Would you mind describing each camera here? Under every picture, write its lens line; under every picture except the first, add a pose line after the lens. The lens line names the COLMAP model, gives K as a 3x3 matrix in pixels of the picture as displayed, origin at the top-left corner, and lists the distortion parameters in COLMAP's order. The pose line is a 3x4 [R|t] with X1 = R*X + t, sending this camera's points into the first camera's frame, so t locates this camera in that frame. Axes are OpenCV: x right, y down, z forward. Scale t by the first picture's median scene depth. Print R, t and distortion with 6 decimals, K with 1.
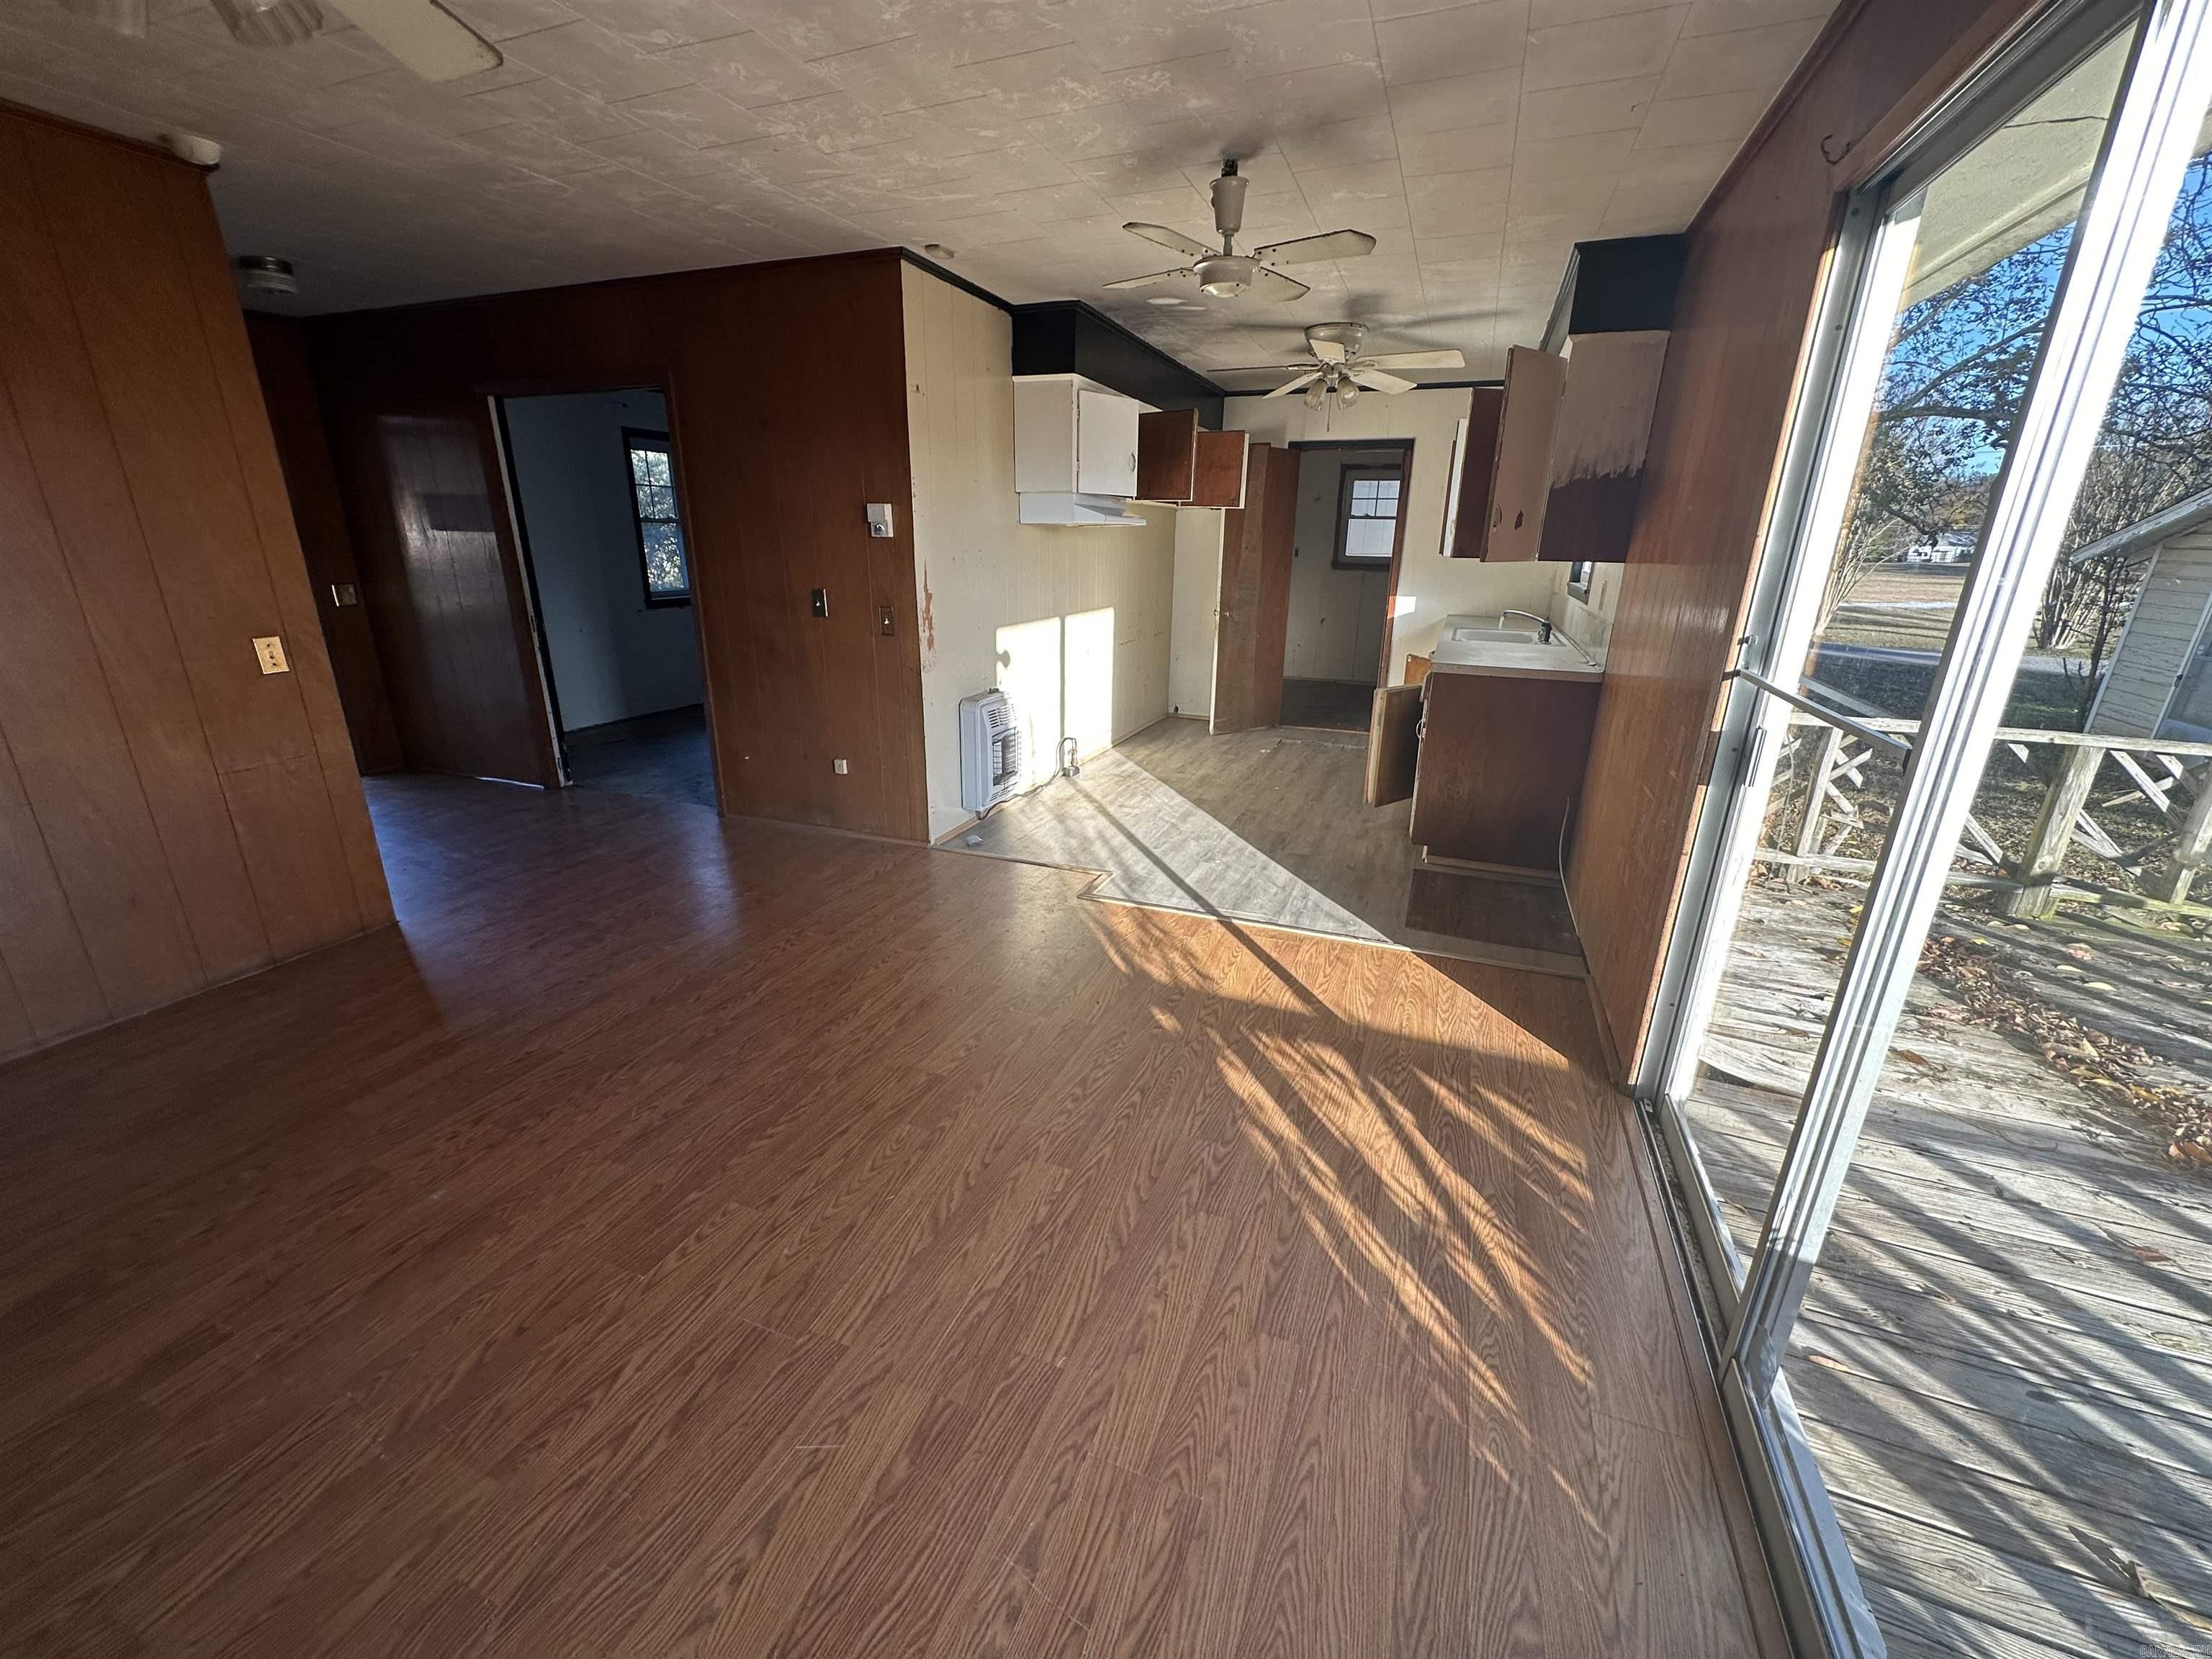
lens RADIAL K [[879.9, 0, 1099.6], [0, 879.9, 828.7], [0, 0, 1]] dist [-0.006778, 0.000062]
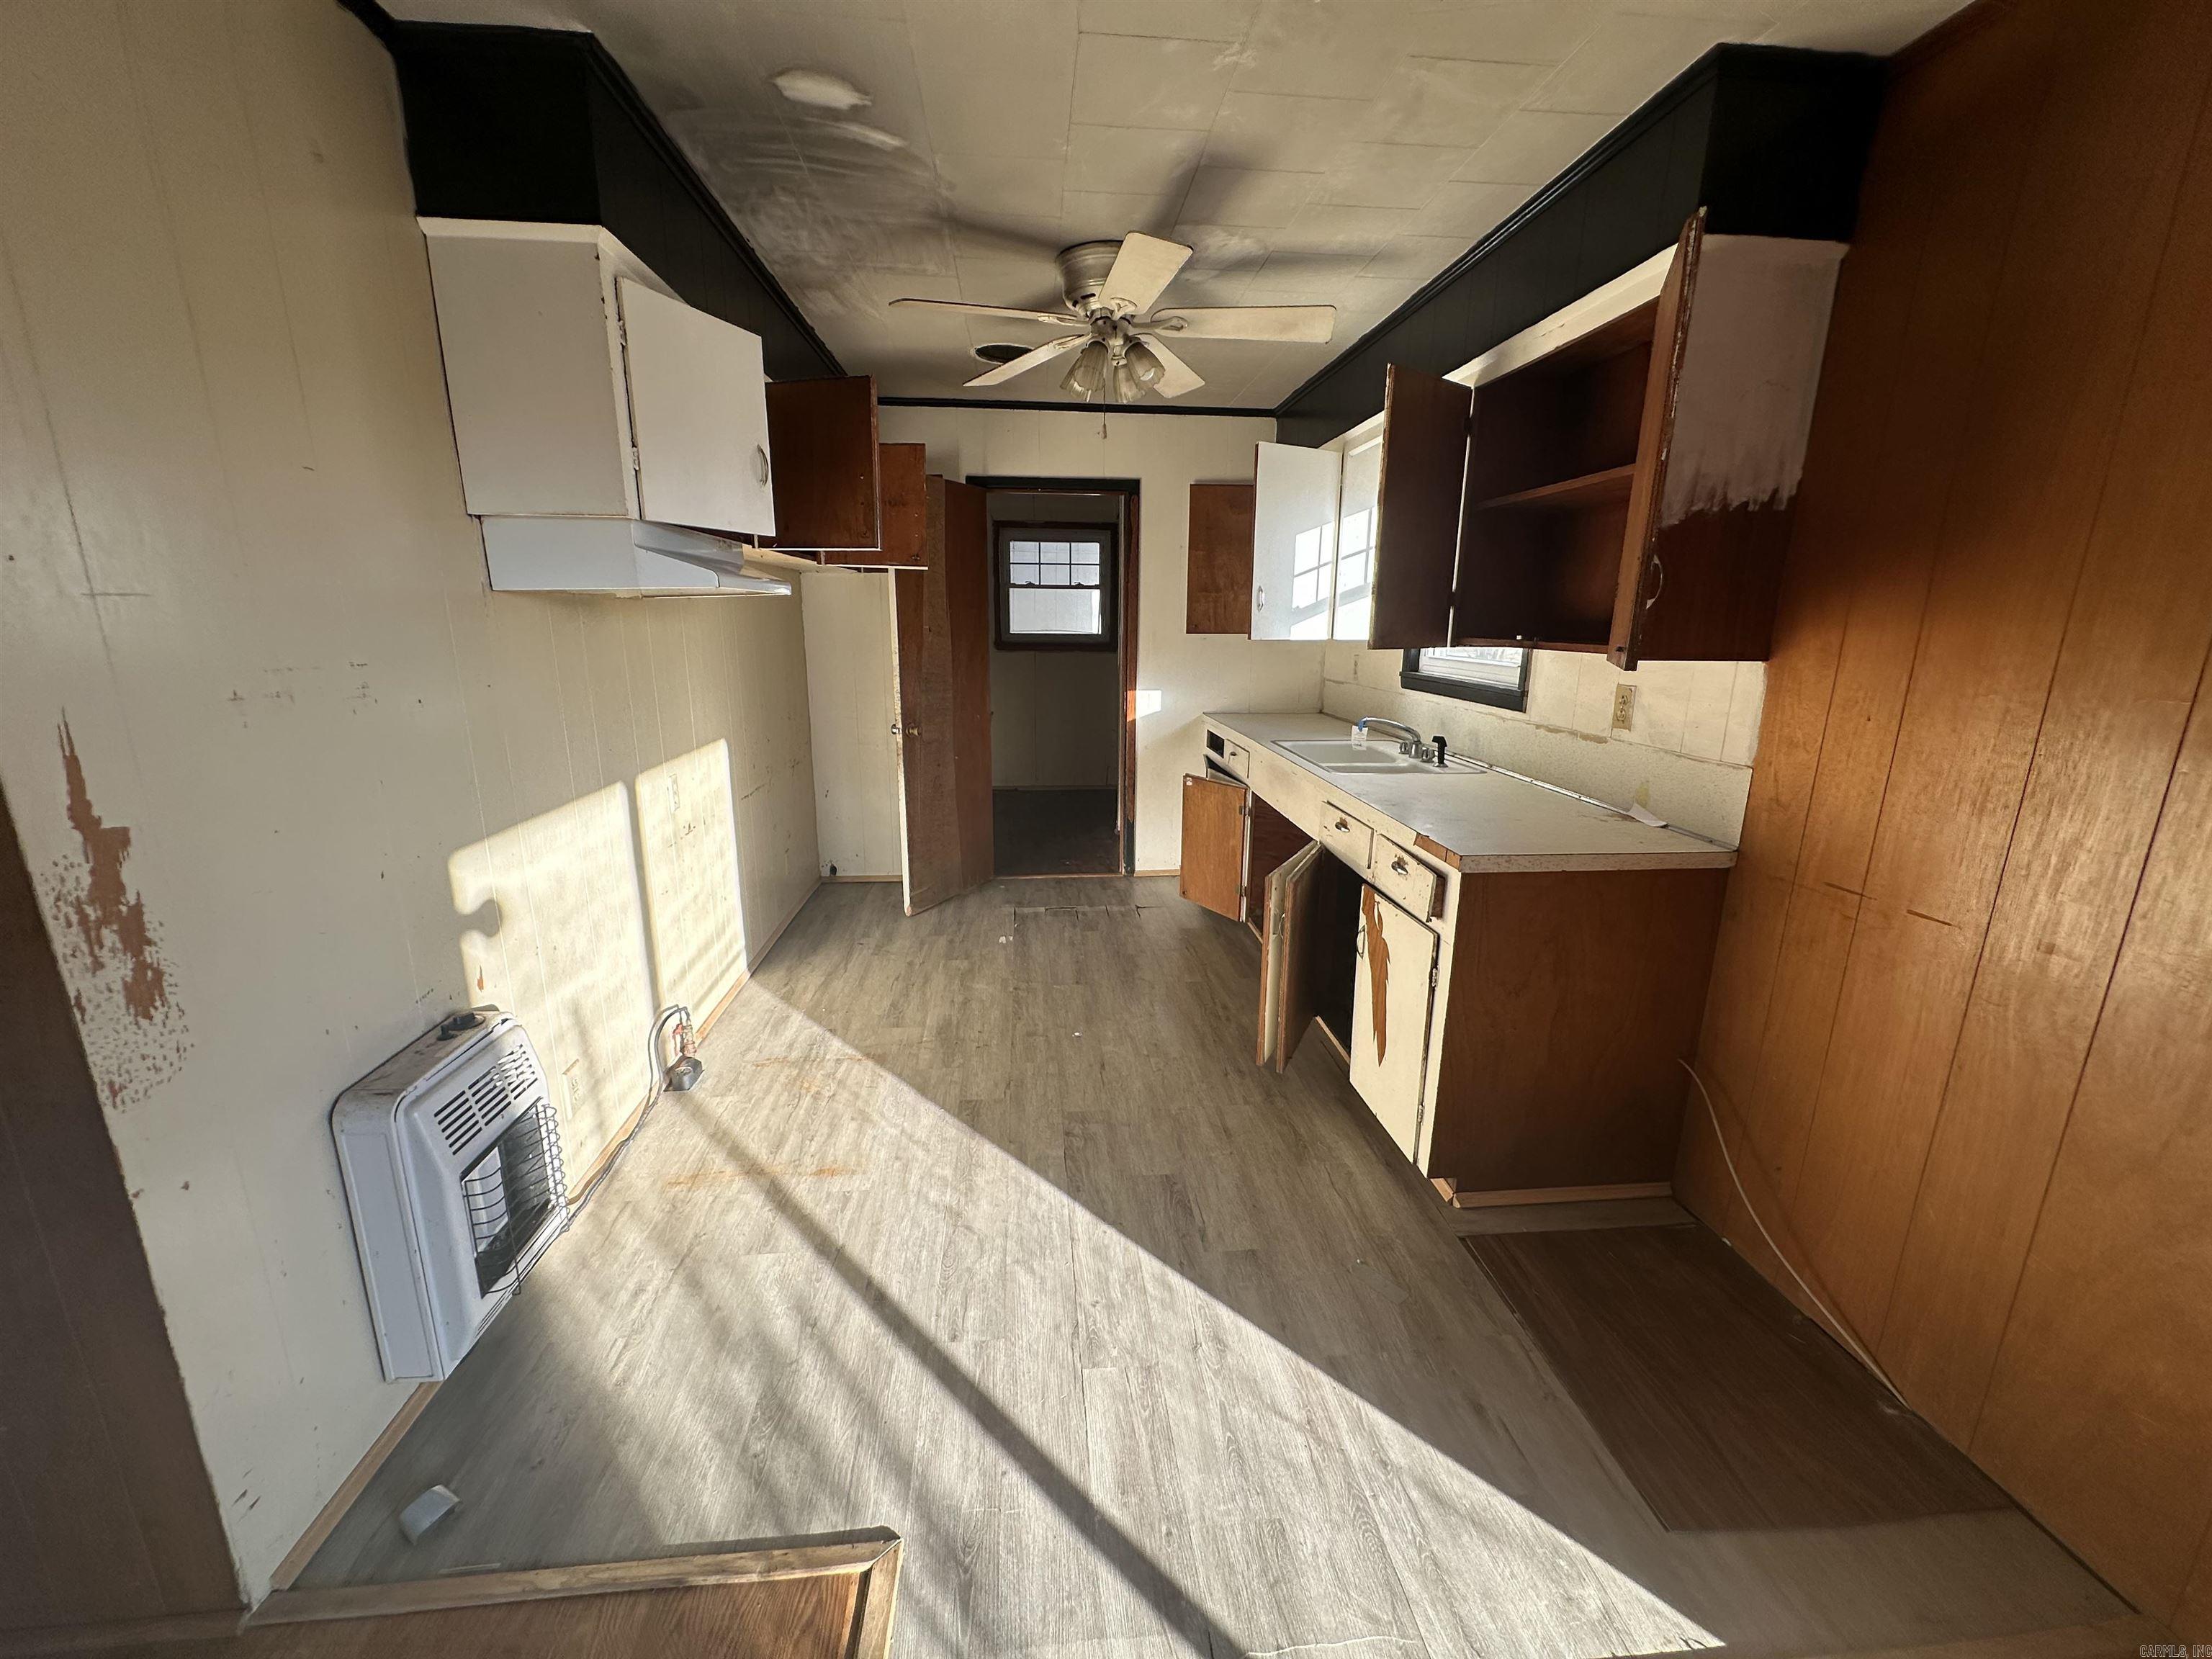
lens RADIAL K [[879.9, 0, 1105.2], [0, 879.9, 825.9], [0, 0, 1]] dist [-0.006778, 0.000062]
pose [[0.890245, -0.112853, 0.441281, -0.027920], [0.146579, 0.988265, -0.042972, -0.175231], [-0.431253, 0.102938, 0.896340, 0.511032]]
